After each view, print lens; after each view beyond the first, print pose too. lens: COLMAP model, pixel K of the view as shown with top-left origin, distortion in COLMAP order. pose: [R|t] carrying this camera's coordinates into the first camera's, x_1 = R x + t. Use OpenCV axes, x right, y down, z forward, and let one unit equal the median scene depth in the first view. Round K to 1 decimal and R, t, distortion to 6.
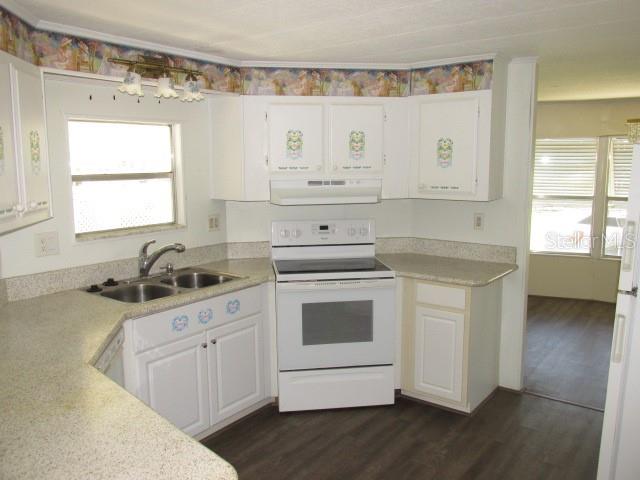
lens RADIAL K [[530.2, 0, 318.7], [0, 530.2, 241.0], [0, 0, 1]] dist [-0.027937, 0.000785]
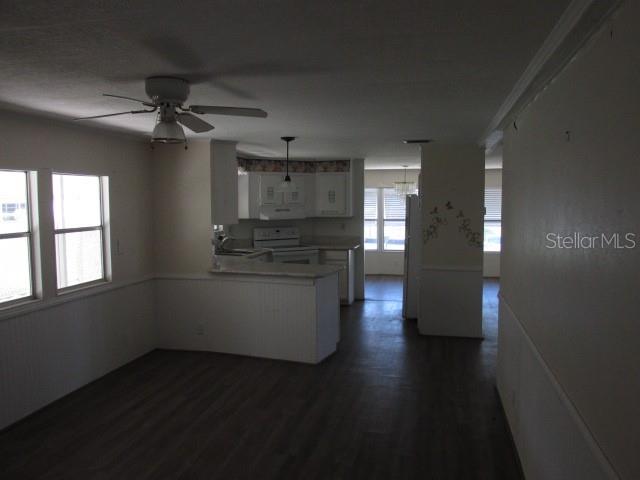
lens RADIAL K [[530.2, 0, 320.5], [0, 530.2, 240.4], [0, 0, 1]] dist [-0.027937, 0.000785]
pose [[0.910370, -0.031828, 0.412570, -0.772471], [0.064016, 0.995867, -0.064429, 0.173025], [-0.408814, 0.085065, 0.908644, -1.095842]]
